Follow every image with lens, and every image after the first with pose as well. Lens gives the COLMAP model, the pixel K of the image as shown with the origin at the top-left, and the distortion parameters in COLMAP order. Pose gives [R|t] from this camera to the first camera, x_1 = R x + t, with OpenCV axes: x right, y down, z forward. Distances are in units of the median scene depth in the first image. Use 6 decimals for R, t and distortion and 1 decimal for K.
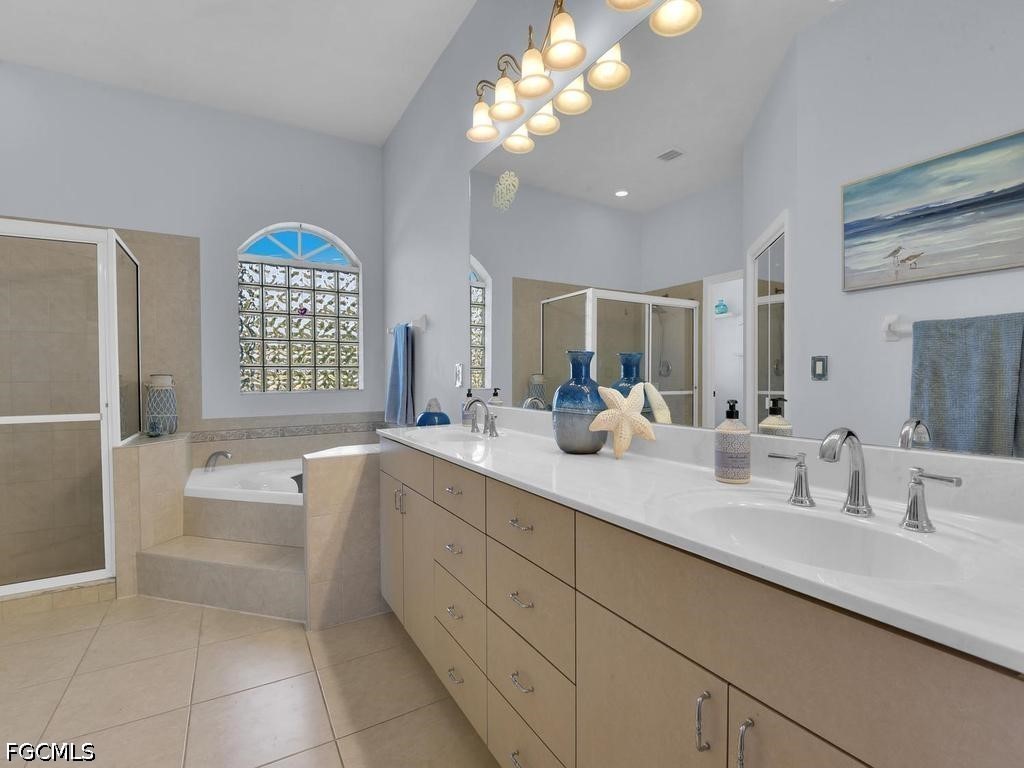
lens RADIAL K [[466.1, 0, 512.6], [0, 466.1, 383.2], [0, 0, 1]] dist [0.014081, -0.020988]
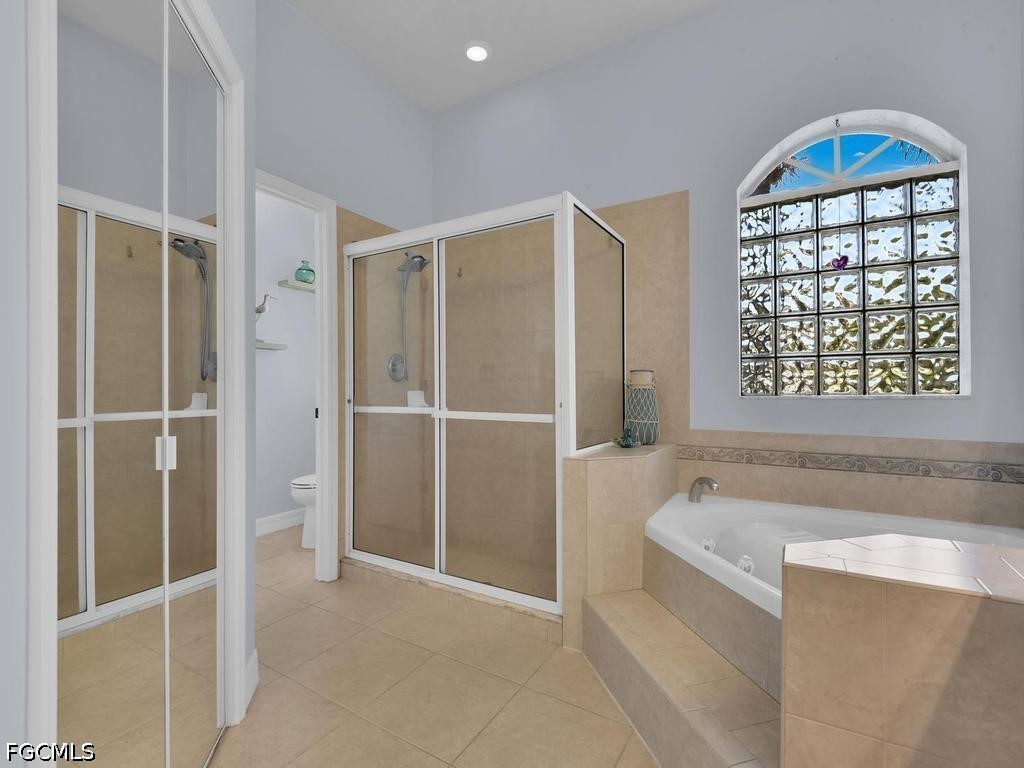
lens RADIAL K [[471.4, 0, 518.7], [0, 471.4, 381.7], [0, 0, 1]] dist [0.008314, -0.016266]
pose [[0.468068, 0.001611, -0.883691, -0.108400], [-0.011703, 0.999922, -0.004375, 0.006308], [0.883615, 0.012389, 0.468050, 0.355941]]
